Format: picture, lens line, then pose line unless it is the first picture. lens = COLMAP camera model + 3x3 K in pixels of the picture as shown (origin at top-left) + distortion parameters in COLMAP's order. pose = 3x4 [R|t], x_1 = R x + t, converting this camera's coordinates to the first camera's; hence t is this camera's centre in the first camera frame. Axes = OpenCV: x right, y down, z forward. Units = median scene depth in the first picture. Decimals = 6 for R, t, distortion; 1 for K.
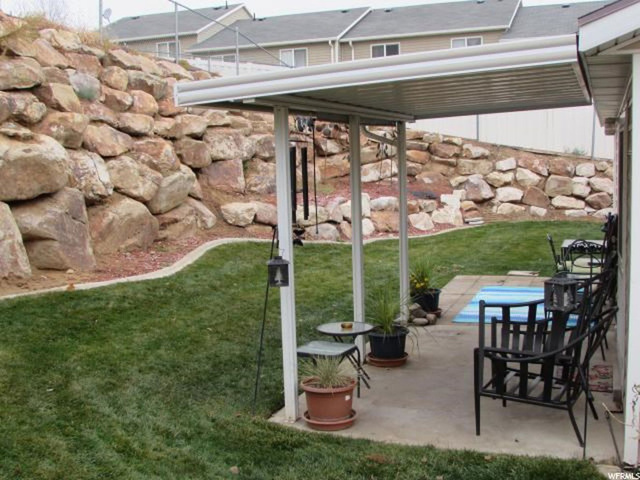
lens RADIAL K [[813.1, 0, 320.0], [0, 813.1, 240.0], [0, 0, 1]] dist [-0.109489, -0.000130]
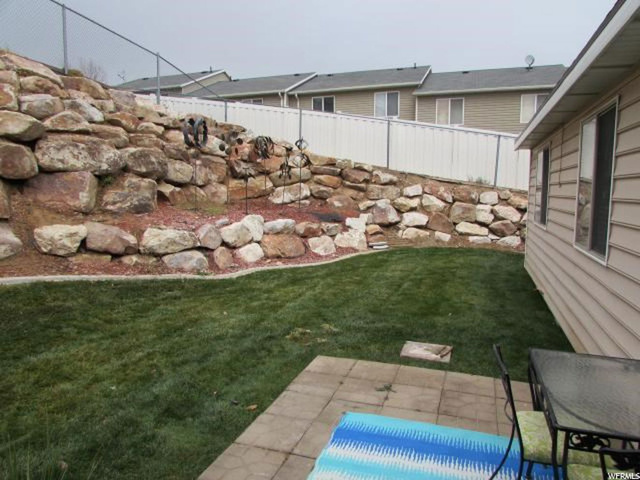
lens RADIAL K [[445.8, 0, 320.0], [0, 445.8, 240.0], [0, 0, 1]] dist [-0.074389, 0.000759]
pose [[0.999528, 0.028427, 0.011647, 0.108021], [-0.028513, 0.999567, 0.007266, -0.030998], [-0.011436, -0.007595, 0.999906, 0.436406]]
